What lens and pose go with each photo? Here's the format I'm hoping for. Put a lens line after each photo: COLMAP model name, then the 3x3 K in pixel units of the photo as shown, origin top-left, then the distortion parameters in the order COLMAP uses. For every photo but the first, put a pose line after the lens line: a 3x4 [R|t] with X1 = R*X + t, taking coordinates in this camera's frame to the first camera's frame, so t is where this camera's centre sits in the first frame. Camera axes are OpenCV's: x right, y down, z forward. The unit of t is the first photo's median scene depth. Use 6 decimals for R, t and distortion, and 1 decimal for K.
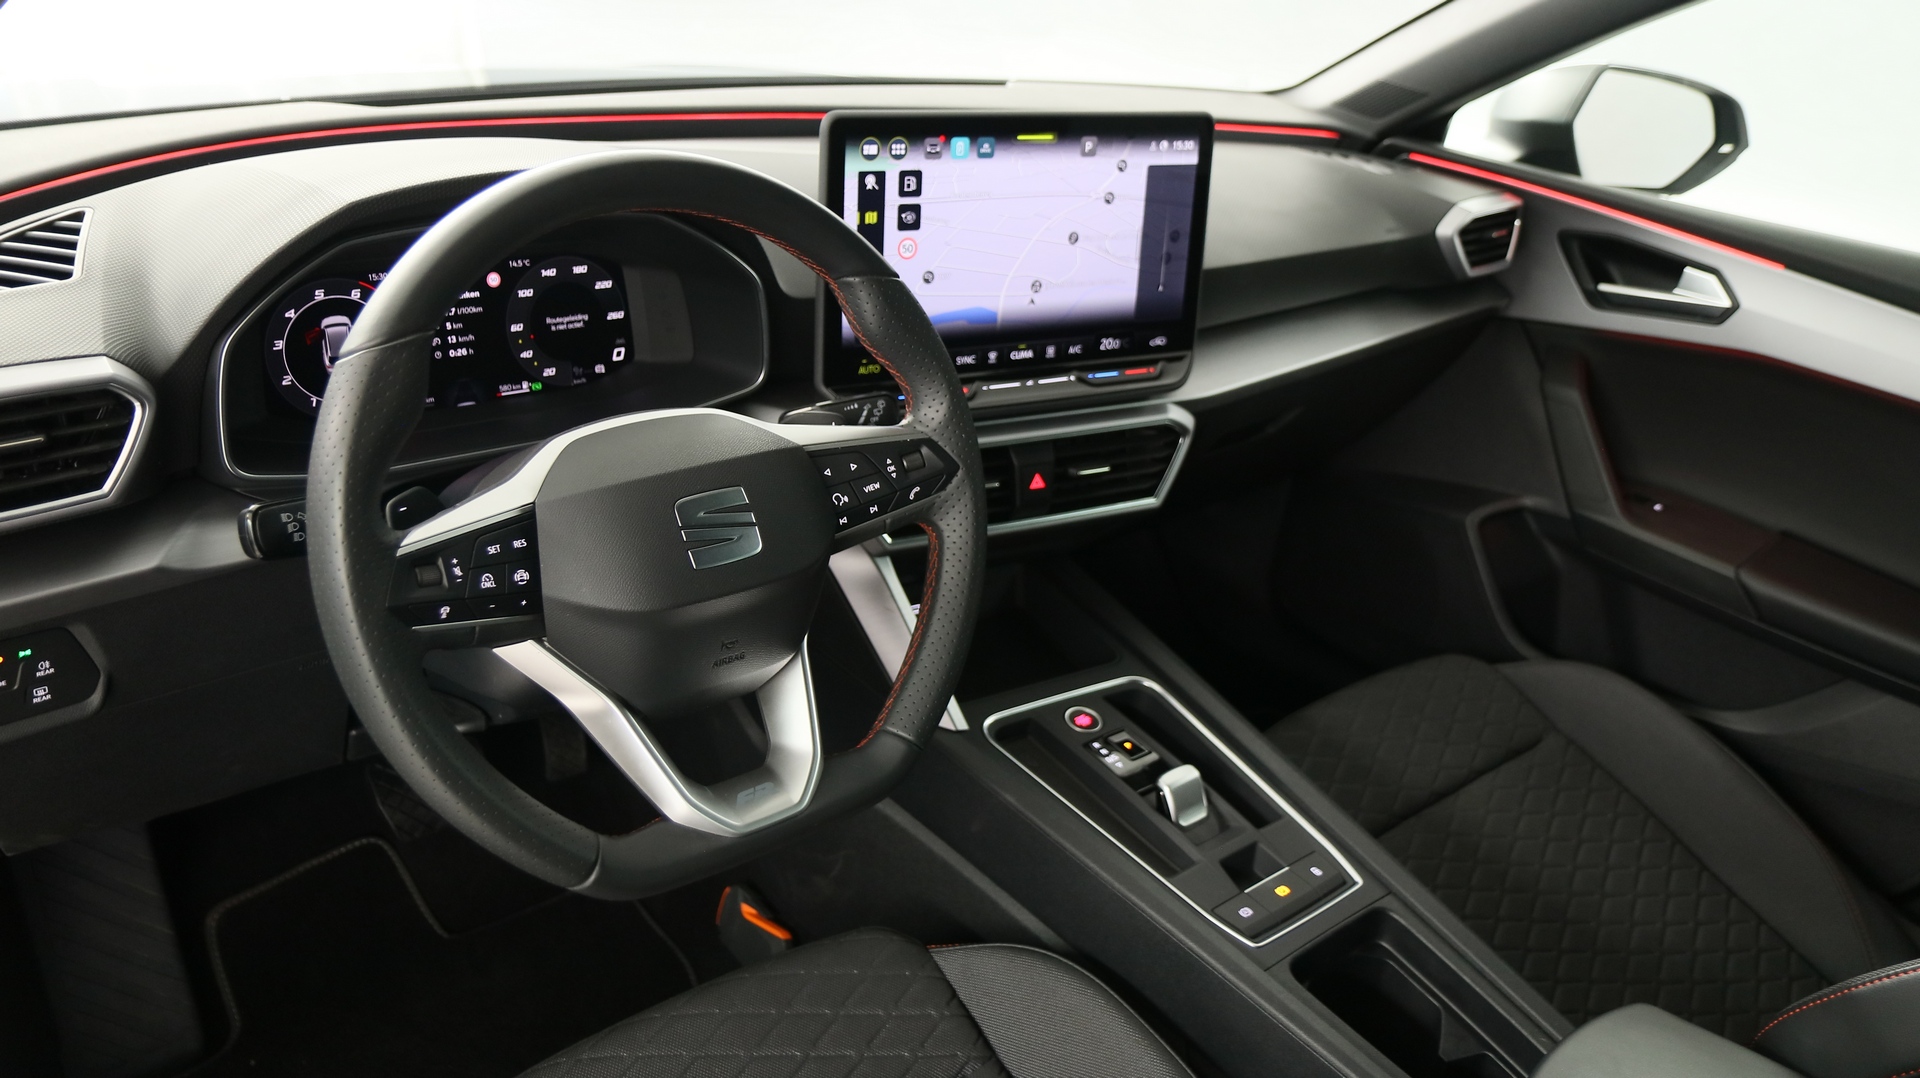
lens RADIAL K [[1461.7, 0, 953.4], [0, 1461.7, 543.5], [0, 0, 1]] dist [-0.016150, 0.005355]
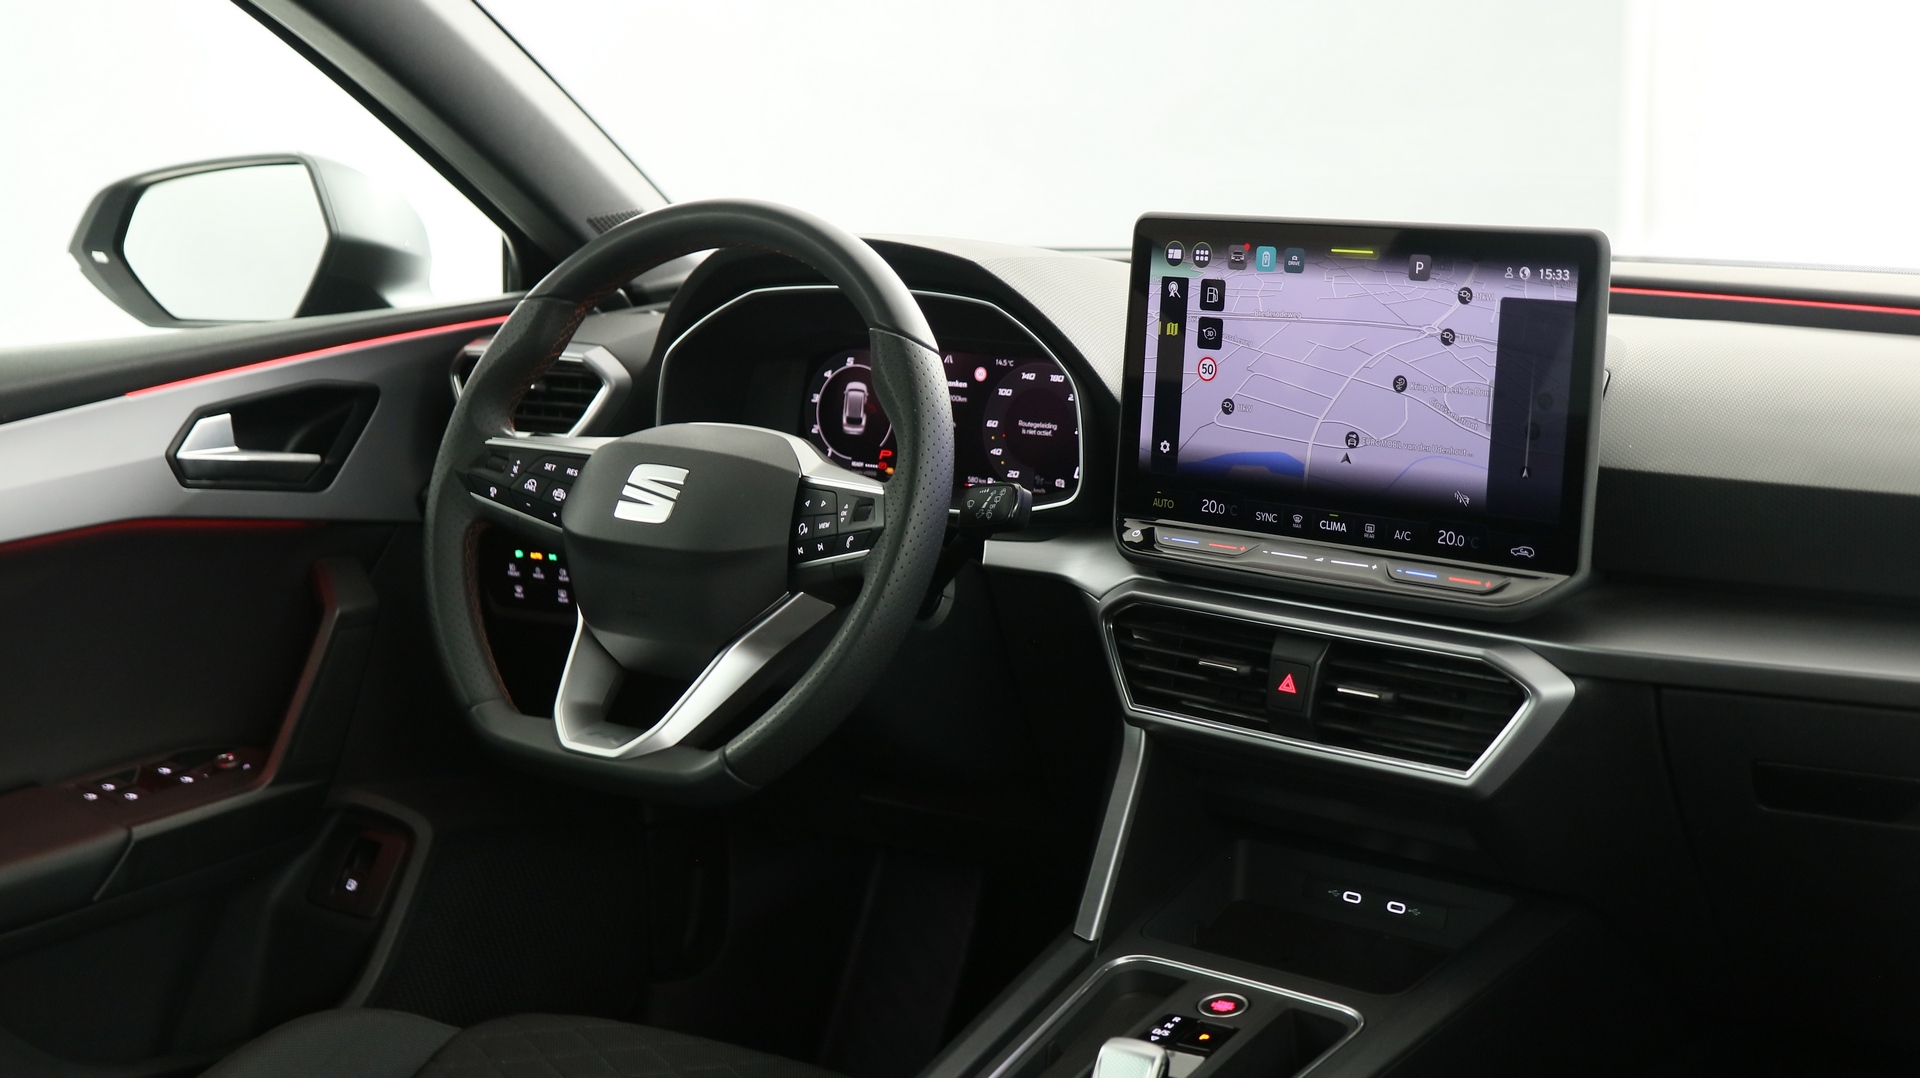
lens RADIAL K [[2801.2, 0, 960.0], [0, 2801.2, 539.0], [0, 0, 1]] dist [-0.000112, 0.031093]
pose [[0.269580, 0.071227, -0.960340, 1.522362], [-0.382557, 0.923112, -0.038923, 0.011016], [0.883729, 0.377878, 0.276101, 0.451326]]
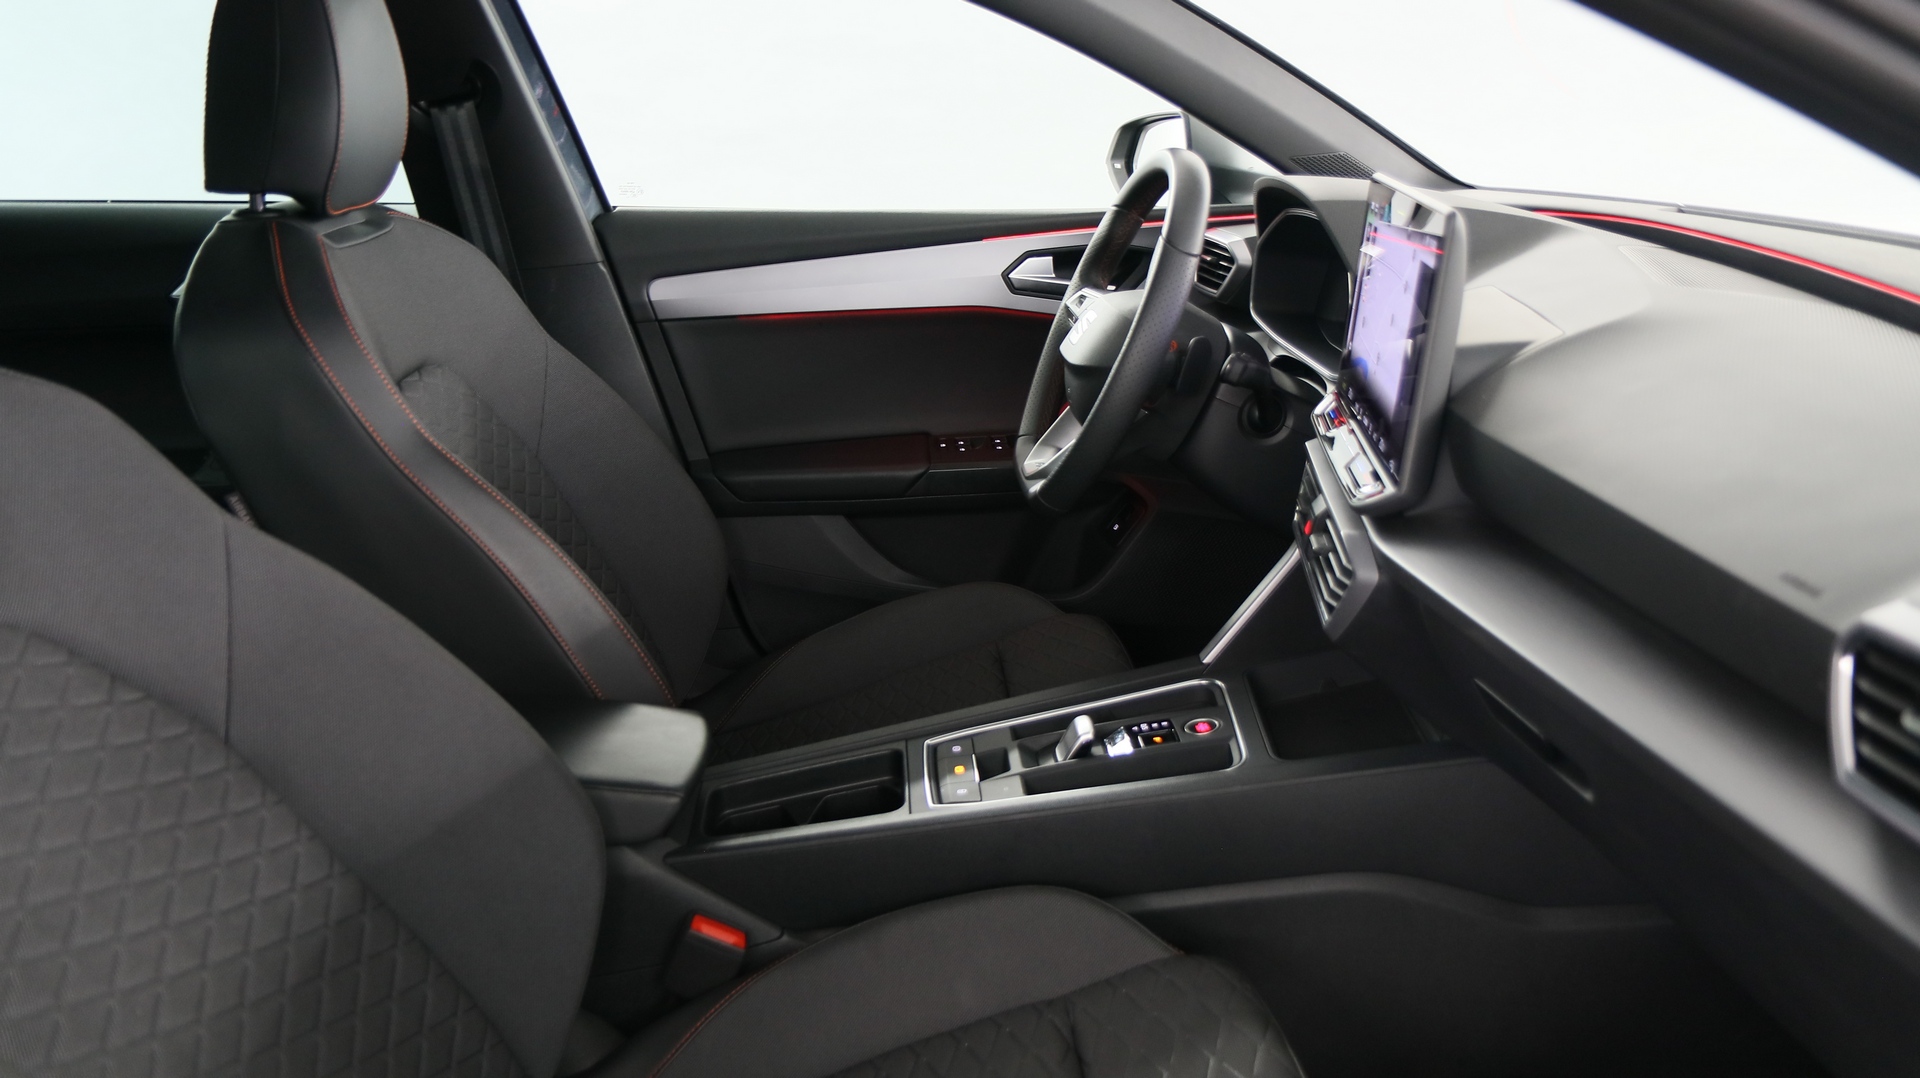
lens RADIAL K [[1461.7, 0, 953.4], [0, 1461.7, 543.5], [0, 0, 1]] dist [-0.016150, 0.005355]
pose [[-0.602596, 0.162916, -0.781240, 1.119388], [-0.387572, 0.796001, 0.464941, -0.457818], [0.697615, 0.582958, -0.416526, 1.370117]]
